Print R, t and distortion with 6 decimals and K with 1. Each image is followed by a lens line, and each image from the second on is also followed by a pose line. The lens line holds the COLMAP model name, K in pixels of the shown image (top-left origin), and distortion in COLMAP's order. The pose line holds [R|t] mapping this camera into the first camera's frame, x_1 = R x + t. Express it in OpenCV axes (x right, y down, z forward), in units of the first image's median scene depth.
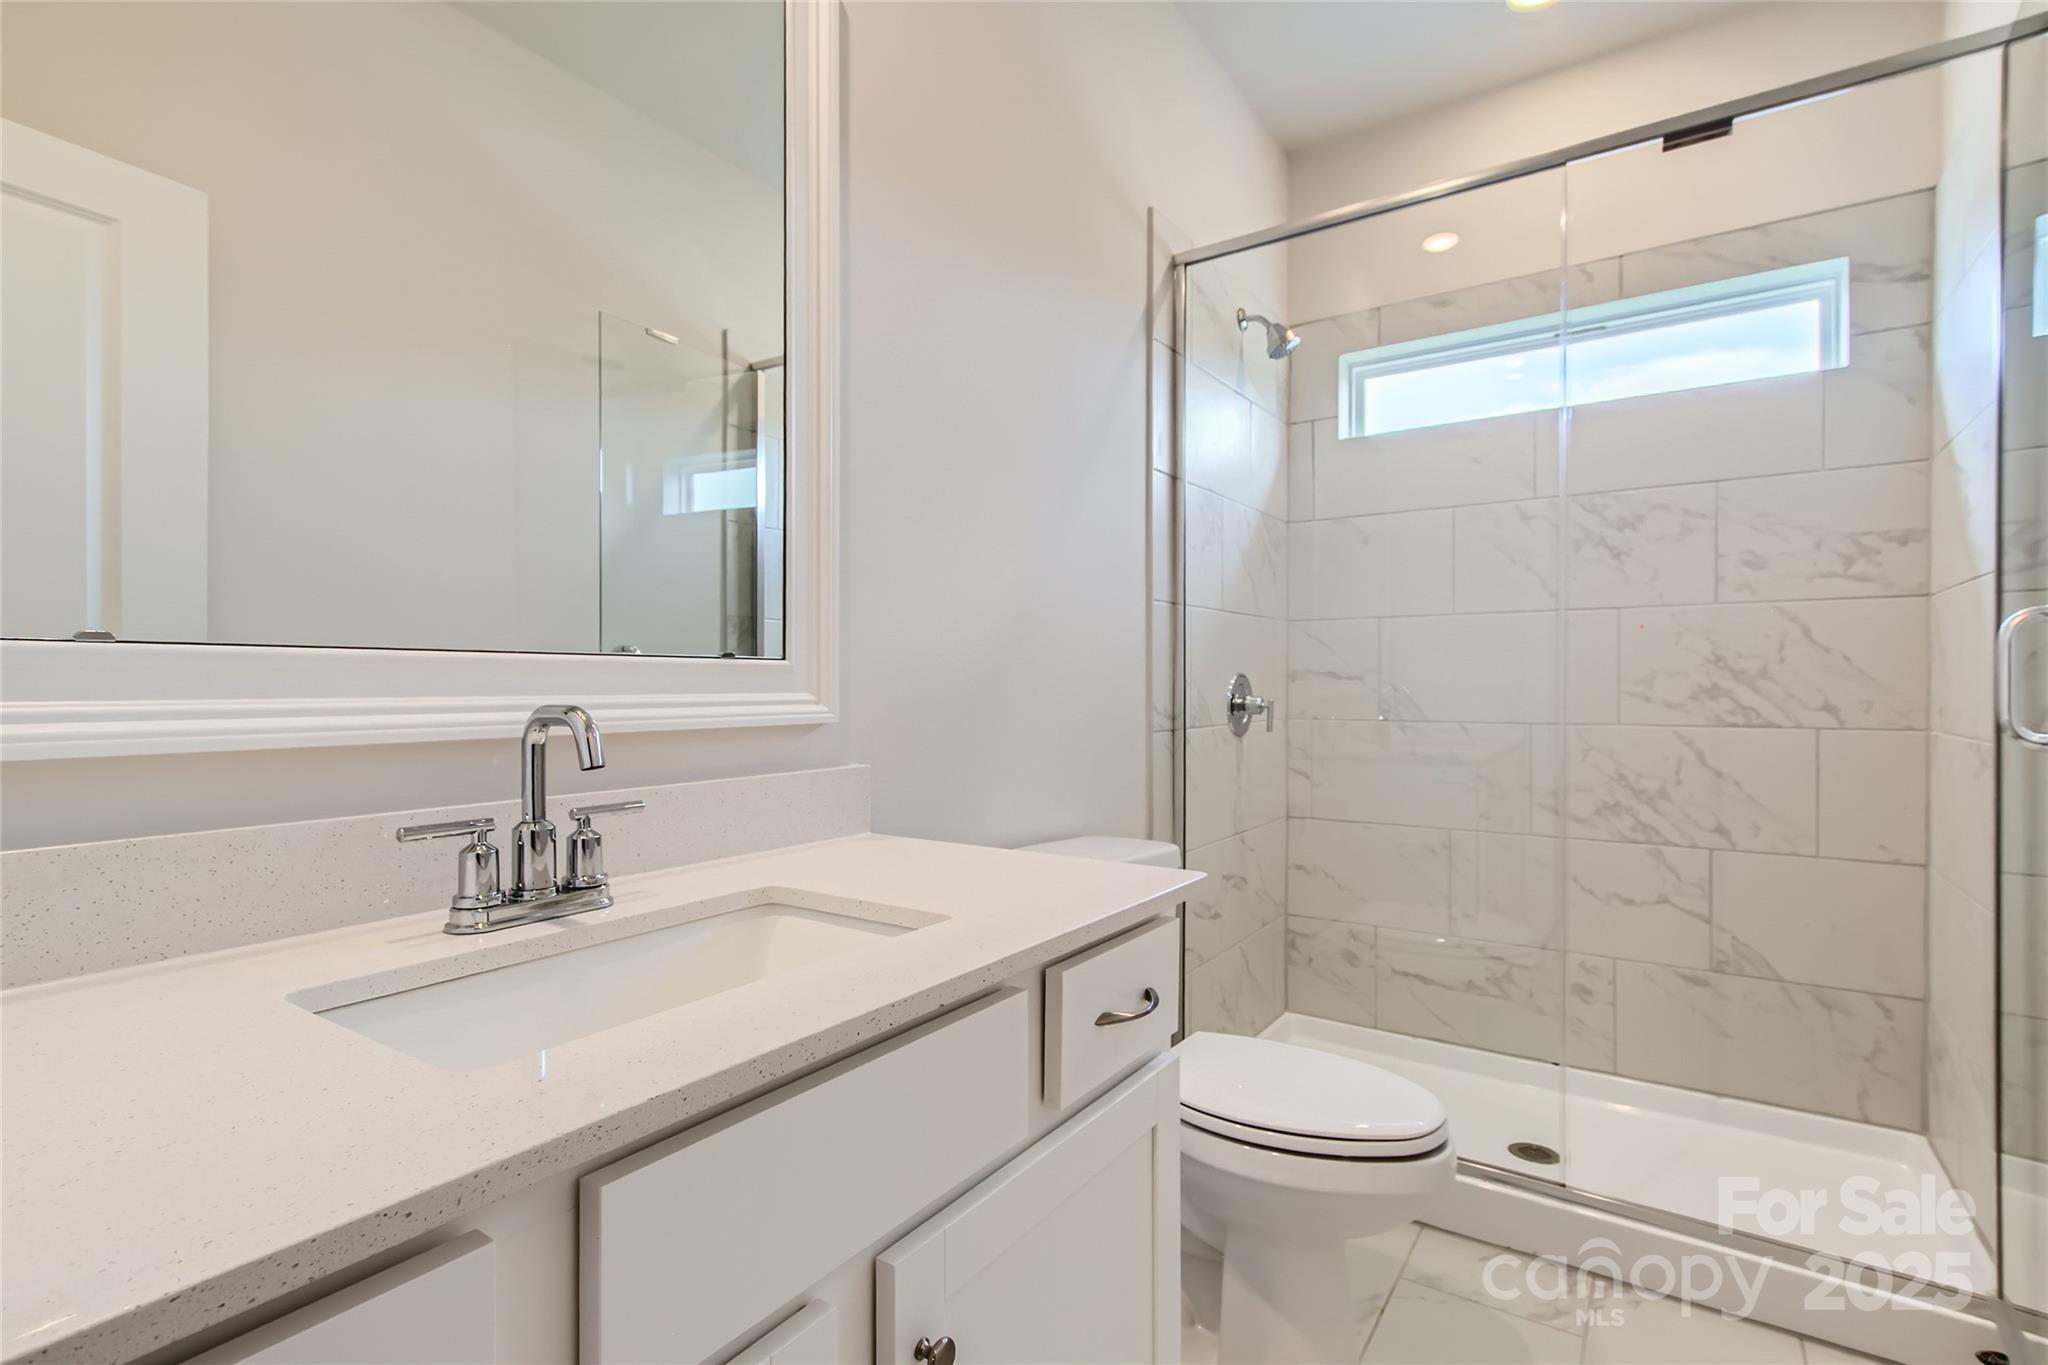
lens RADIAL K [[965.2, 0, 1024.0], [0, 965.2, 682.5], [0, 0, 1]] dist [-0.014715, -0.000085]
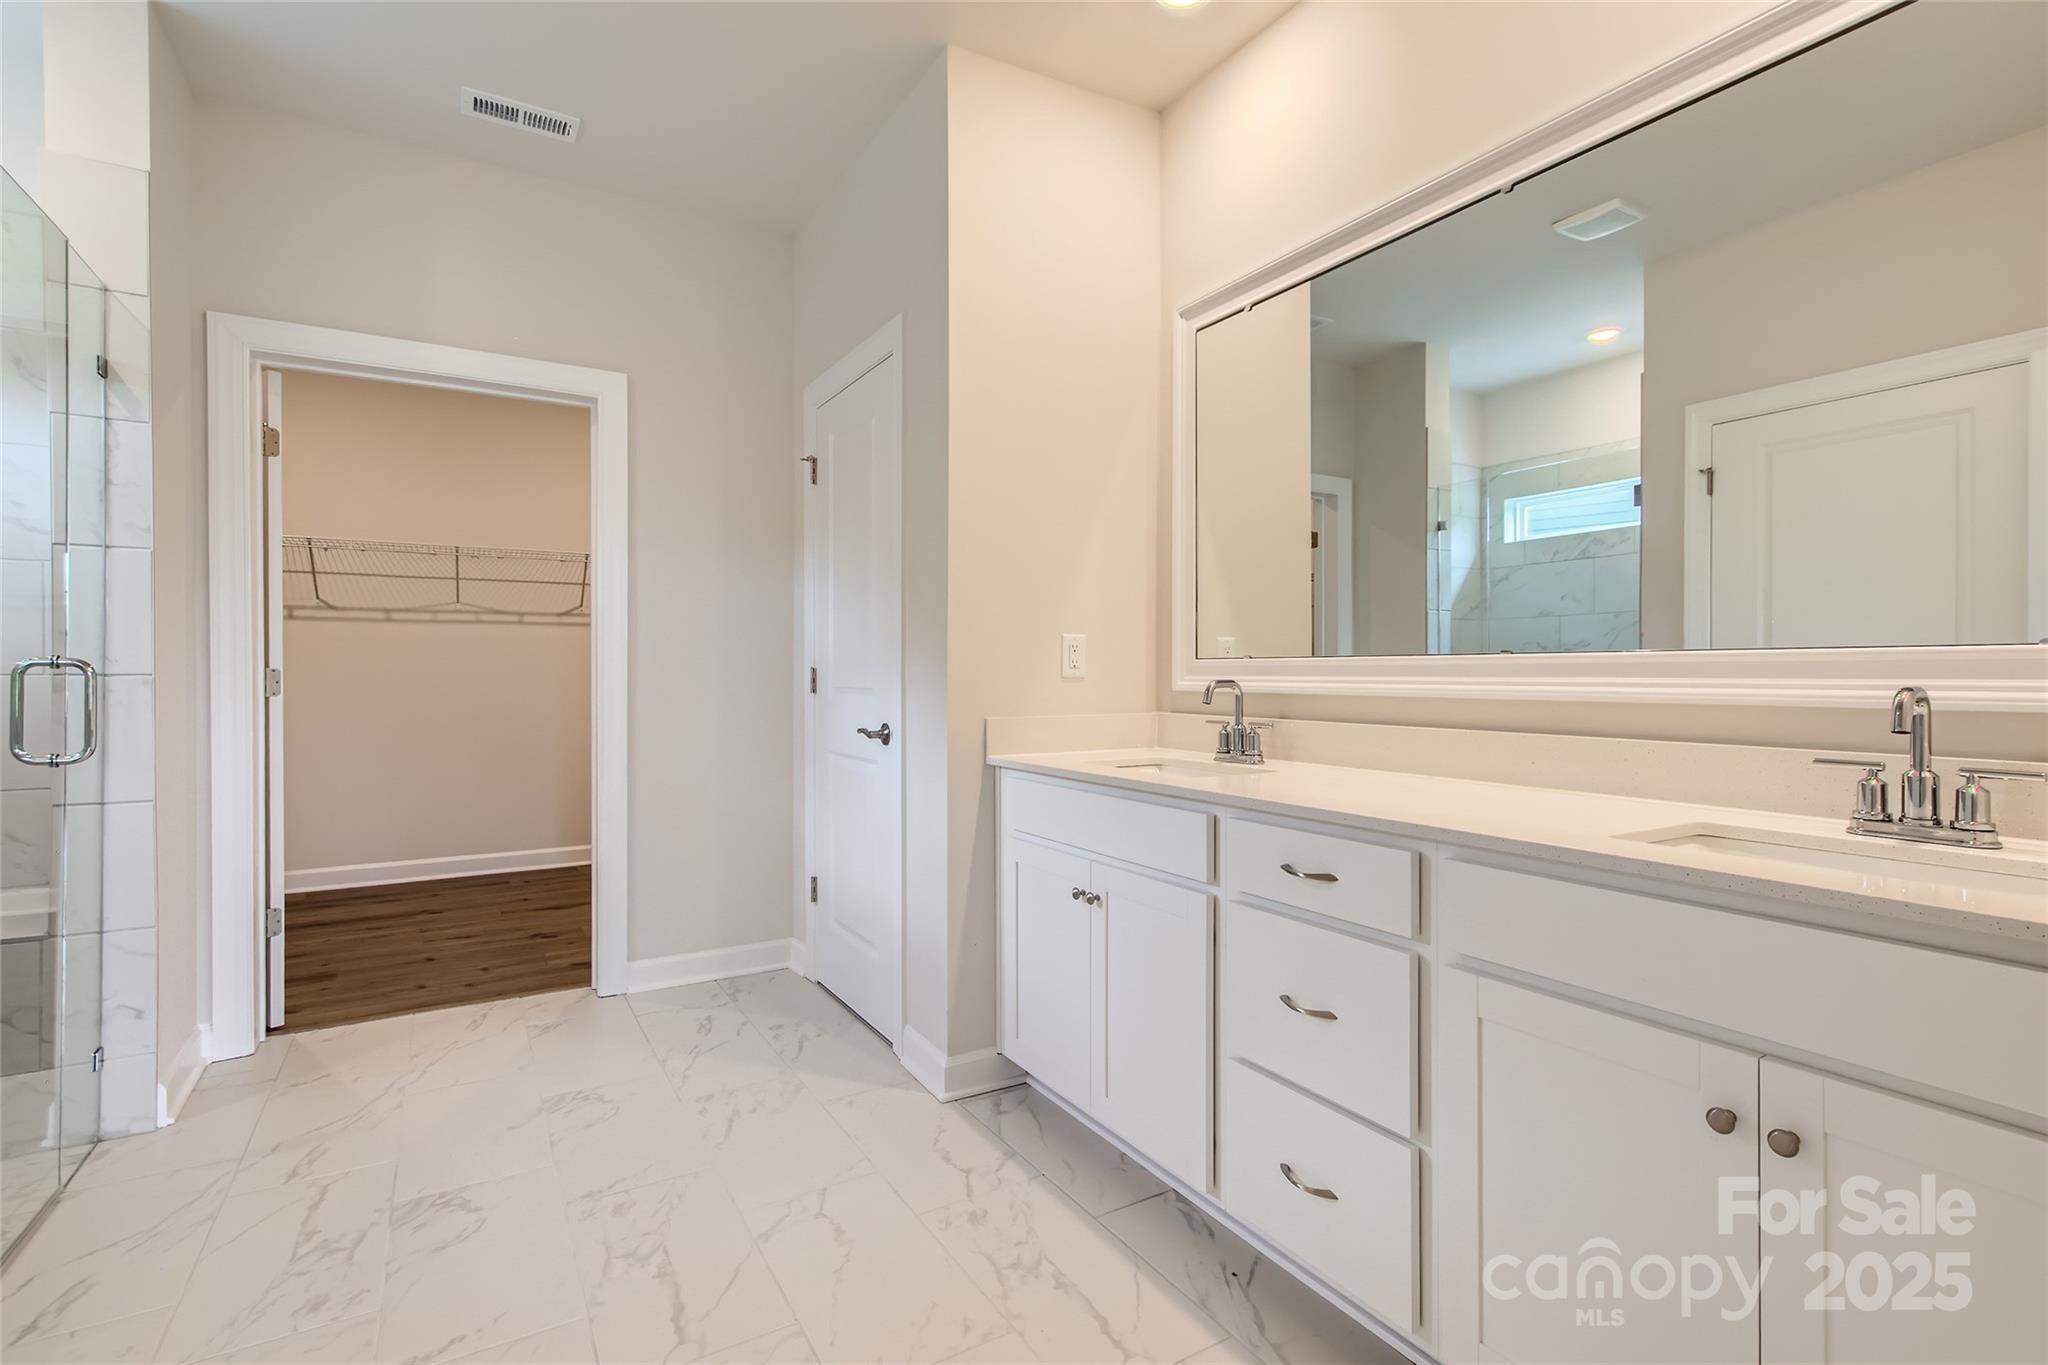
lens RADIAL K [[965.2, 0, 1024.0], [0, 965.2, 682.5], [0, 0, 1]] dist [-0.014715, -0.000085]
pose [[-0.423086, 0.013889, -0.905983, 1.312912], [0.005590, 0.999903, 0.012718, -0.007090], [0.906072, 0.000316, -0.423123, 0.433335]]
